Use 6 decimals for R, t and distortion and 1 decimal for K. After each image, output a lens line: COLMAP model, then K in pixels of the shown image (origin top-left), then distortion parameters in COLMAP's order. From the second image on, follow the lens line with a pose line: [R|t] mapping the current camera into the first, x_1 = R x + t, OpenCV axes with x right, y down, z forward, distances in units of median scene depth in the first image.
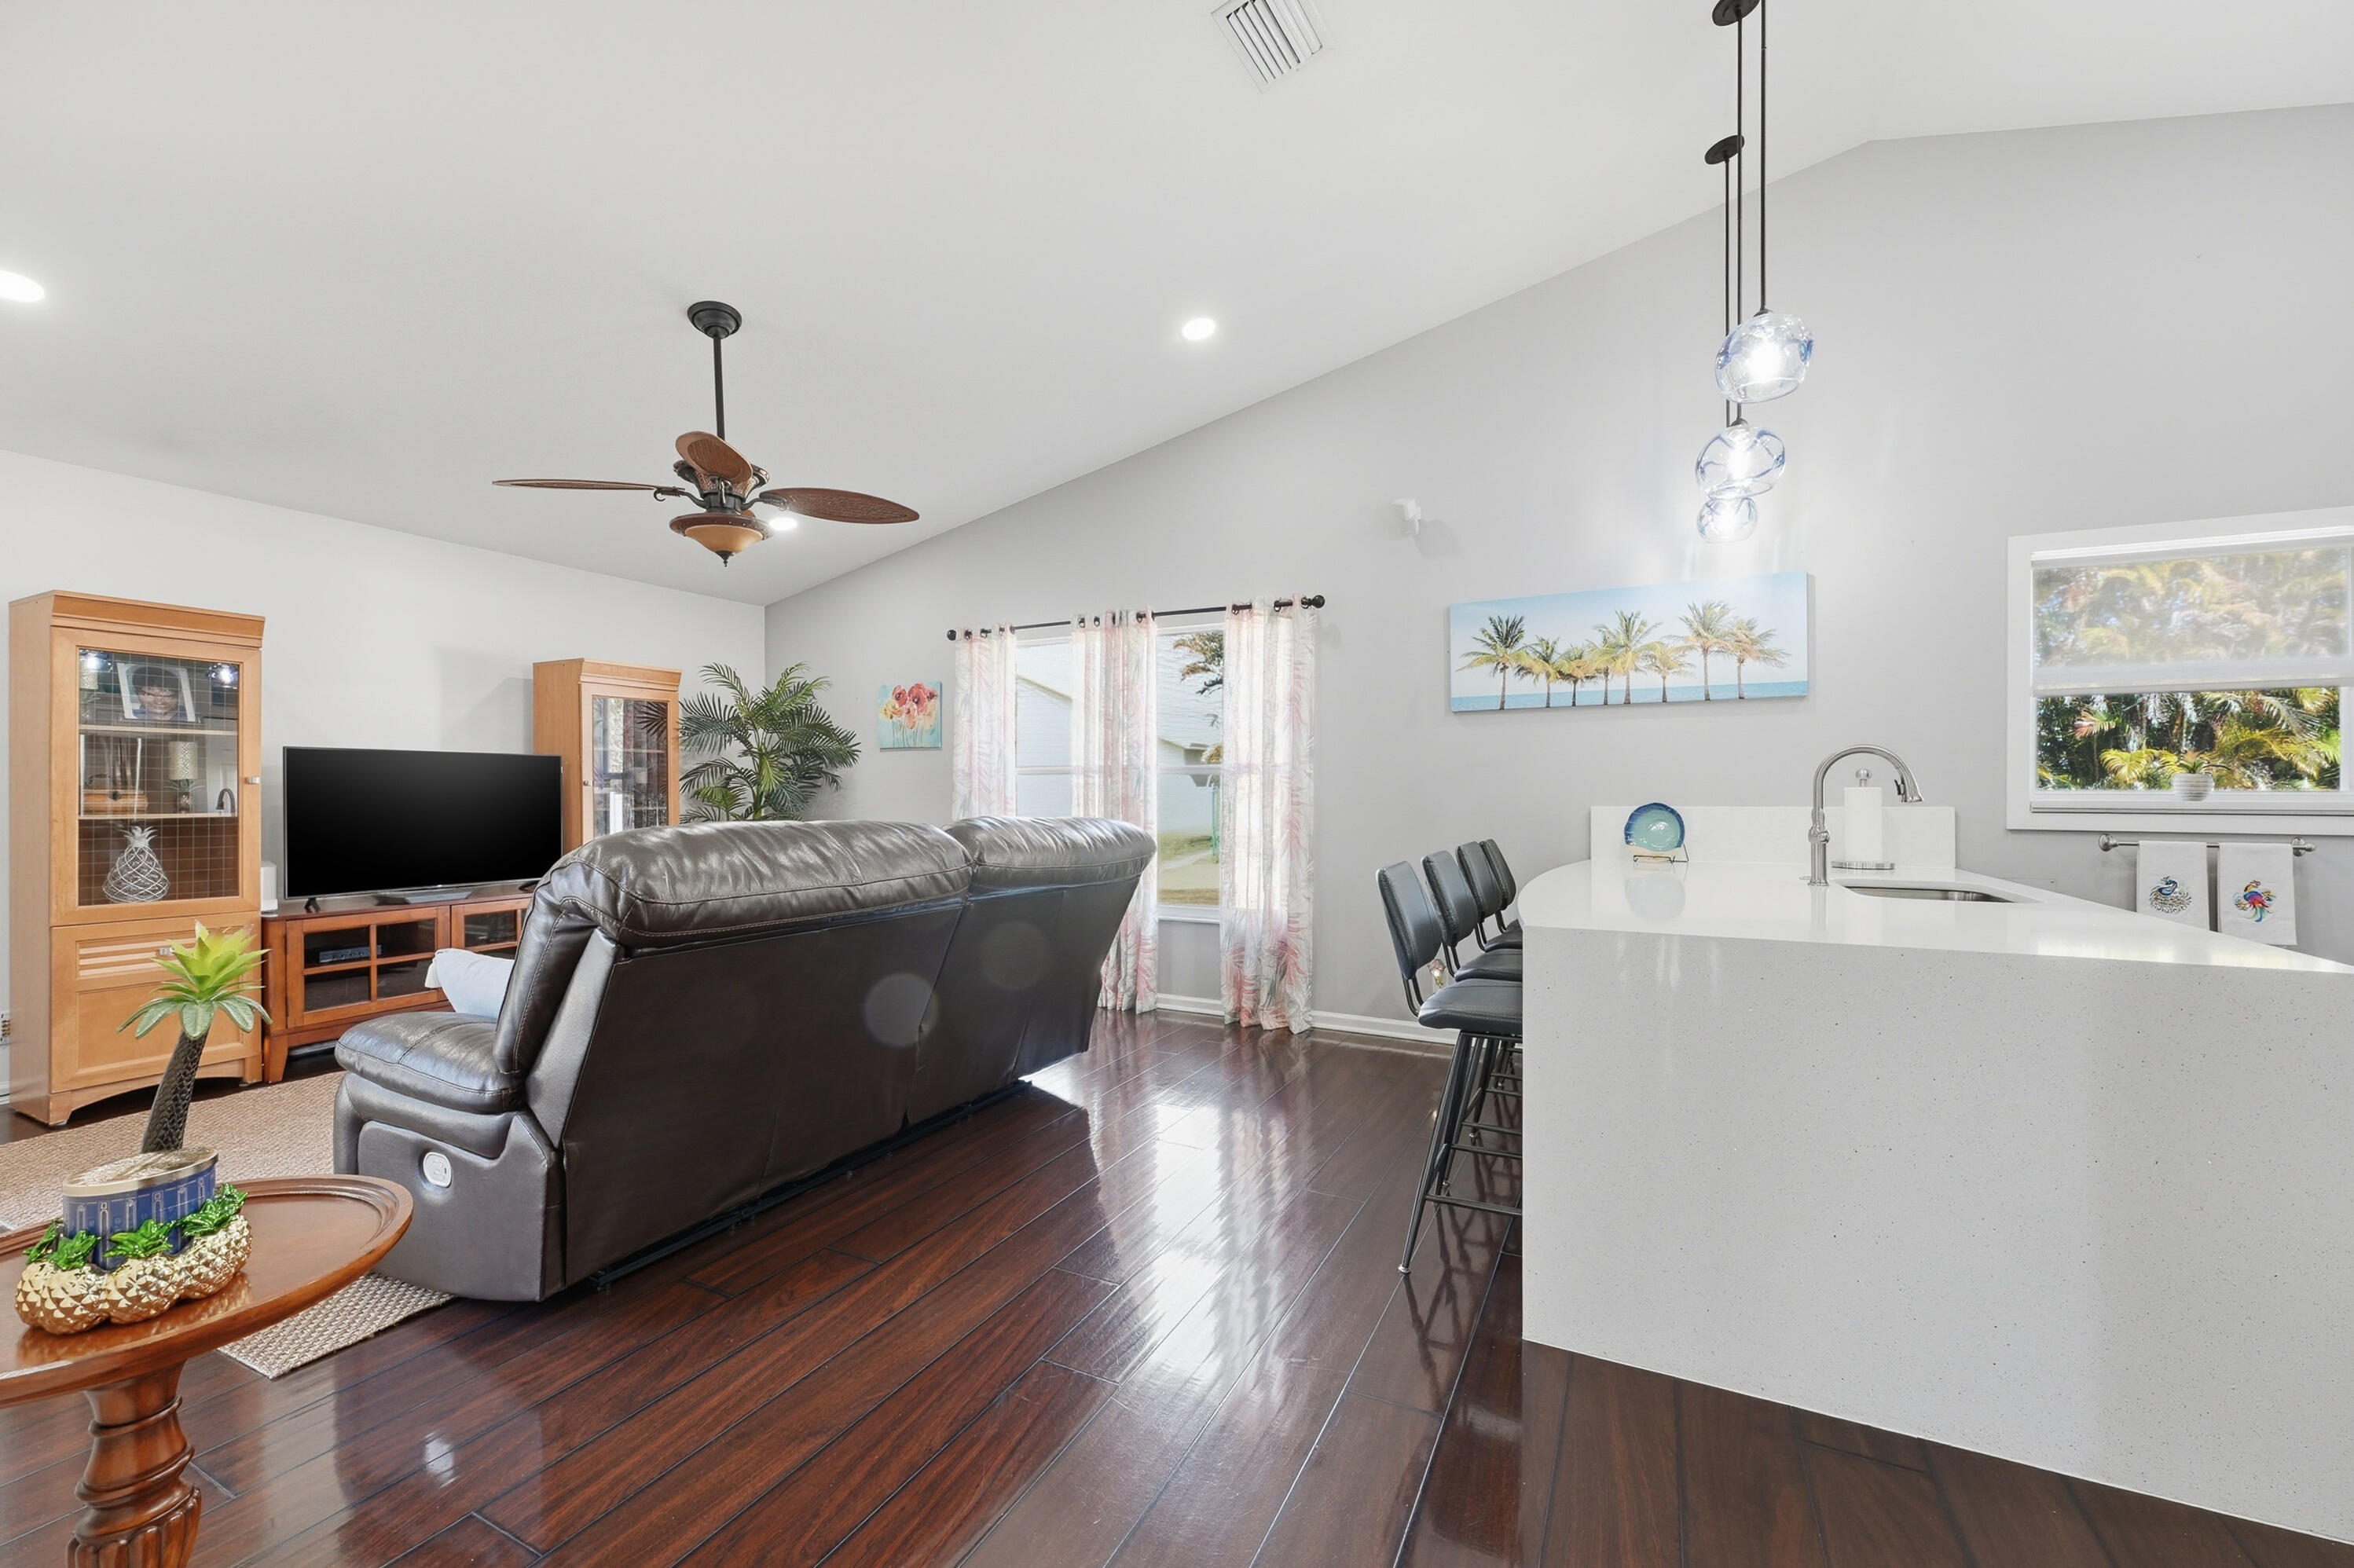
lens RADIAL K [[950.9, 0, 1179.1], [0, 950.9, 790.4], [0, 0, 1]] dist [-0.004723, 0.000568]
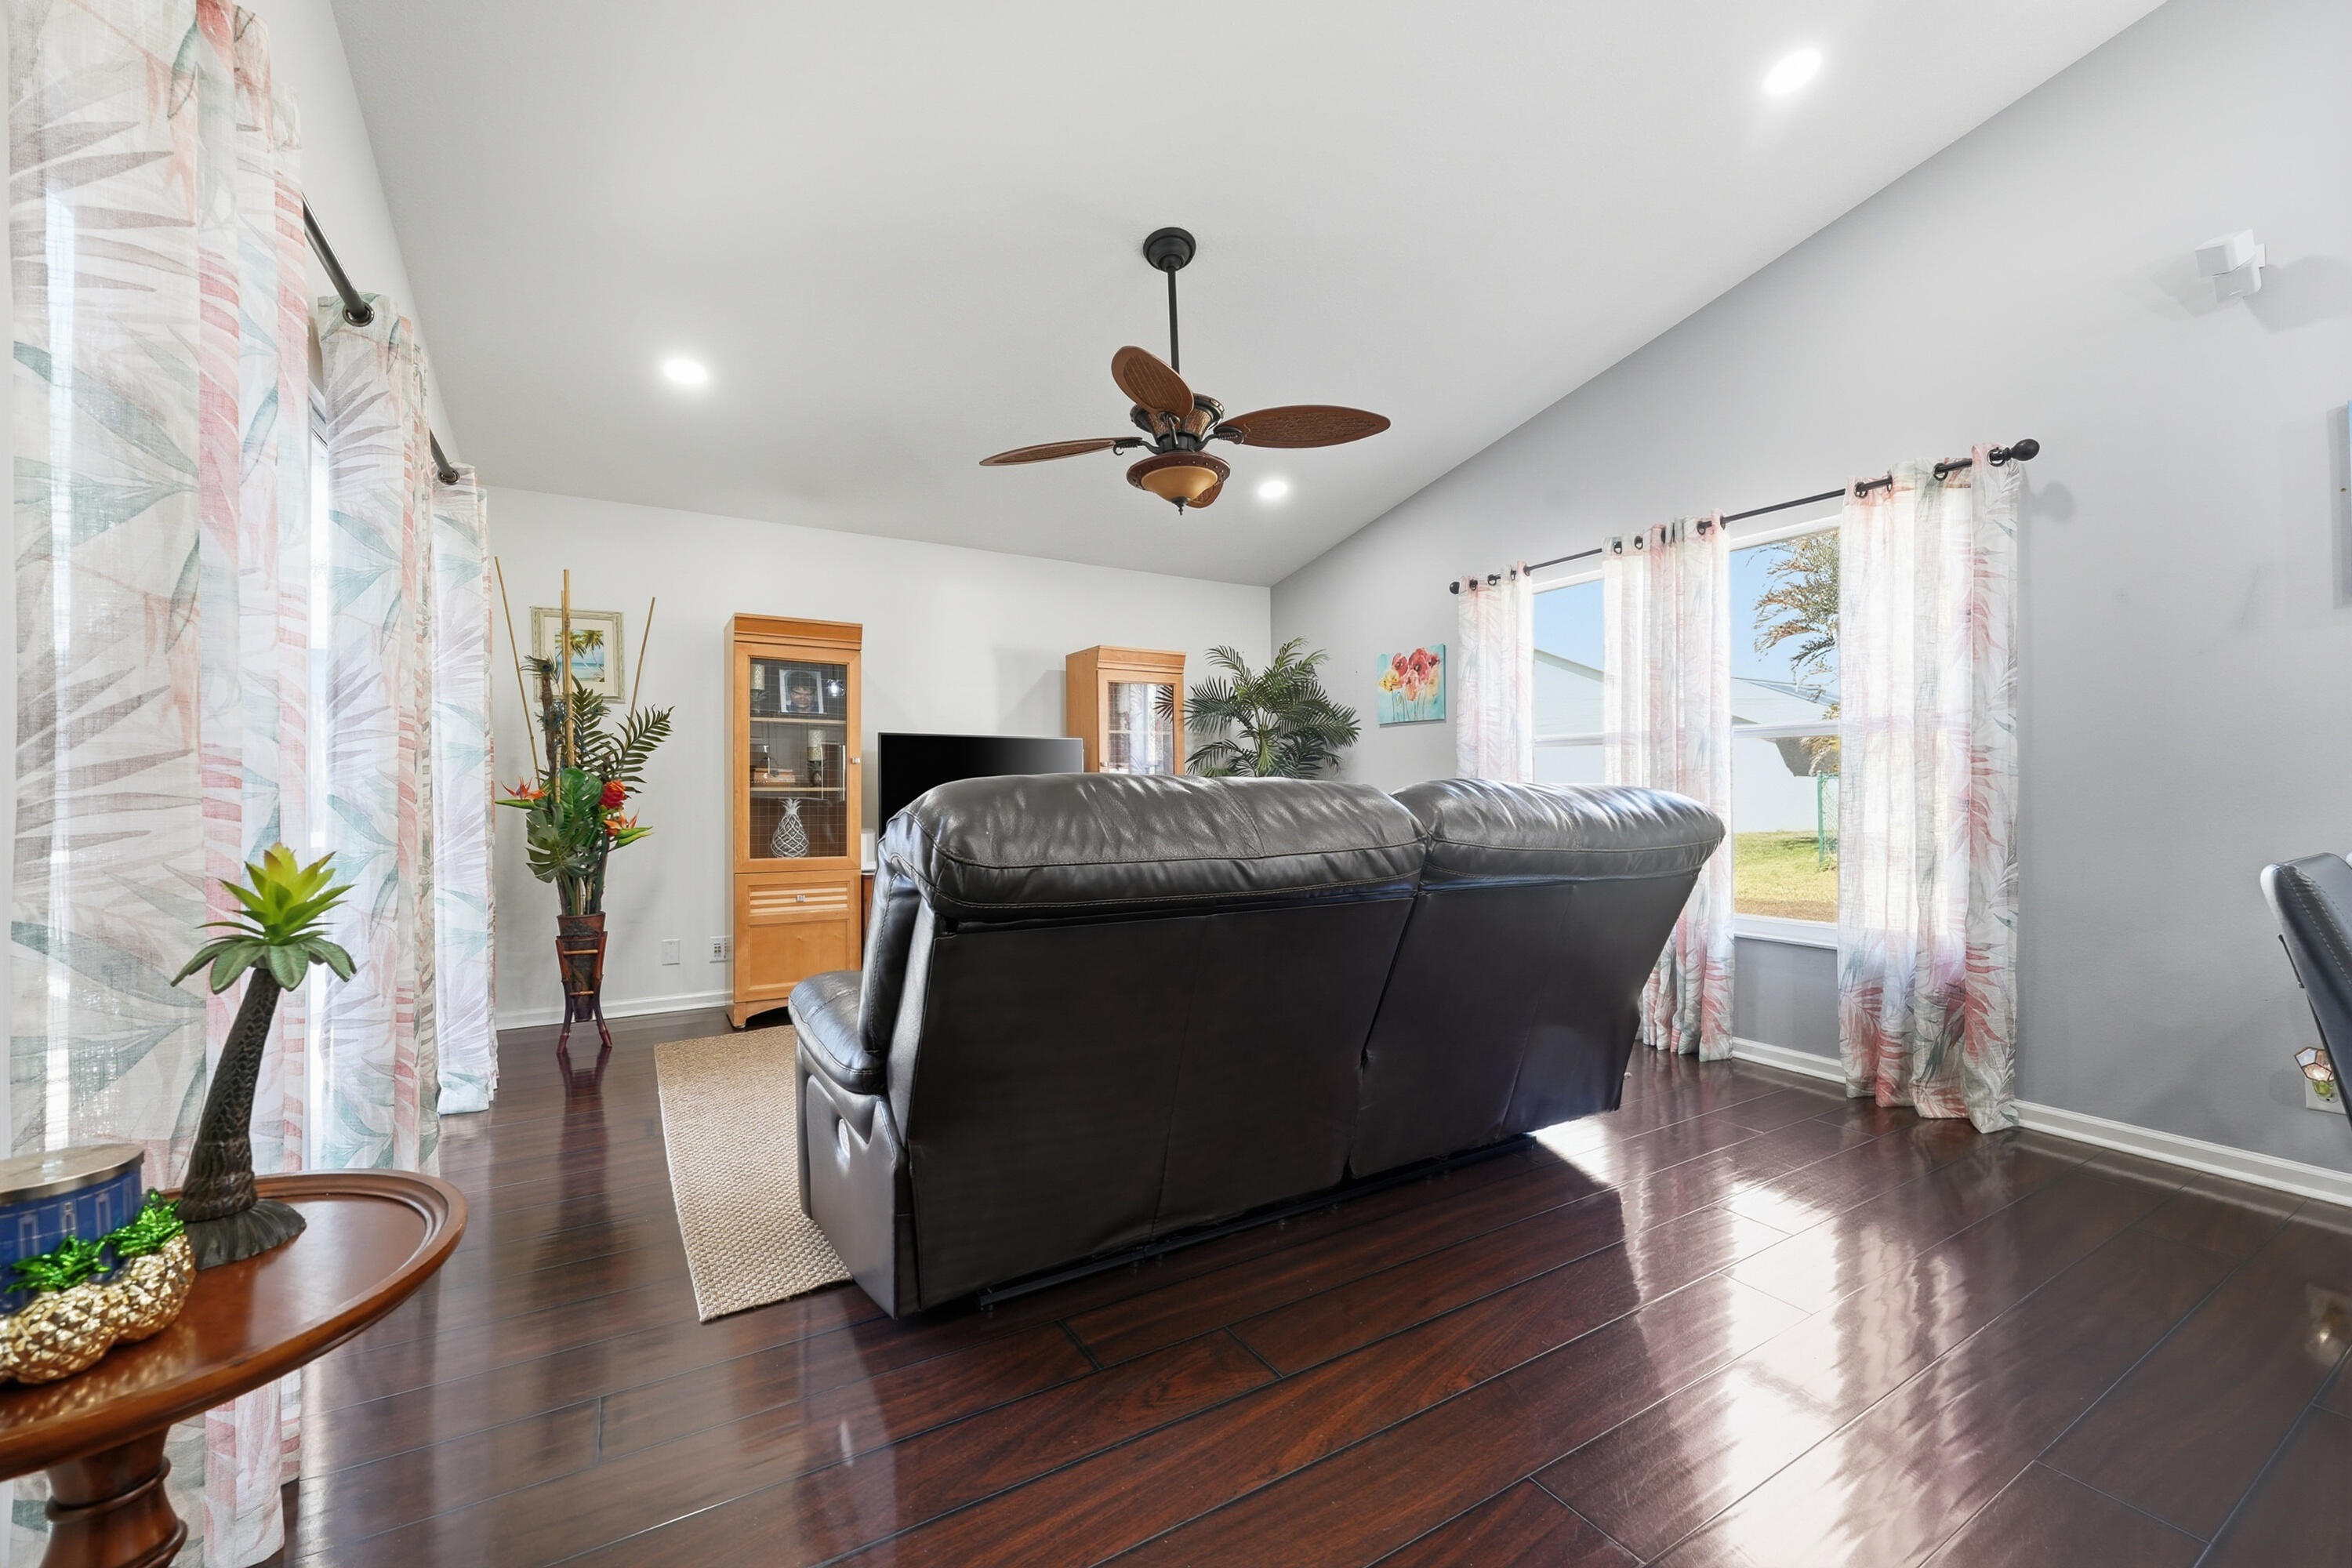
lens RADIAL K [[950.1, 0, 1166.4], [0, 950.1, 782.8], [0, 0, 1]] dist [-0.004723, 0.000568]
pose [[0.843717, -0.006064, -0.536754, 0.002659], [0.003945, 0.999979, -0.005098, 0.025808], [0.536773, 0.002184, 0.843724, 0.196650]]
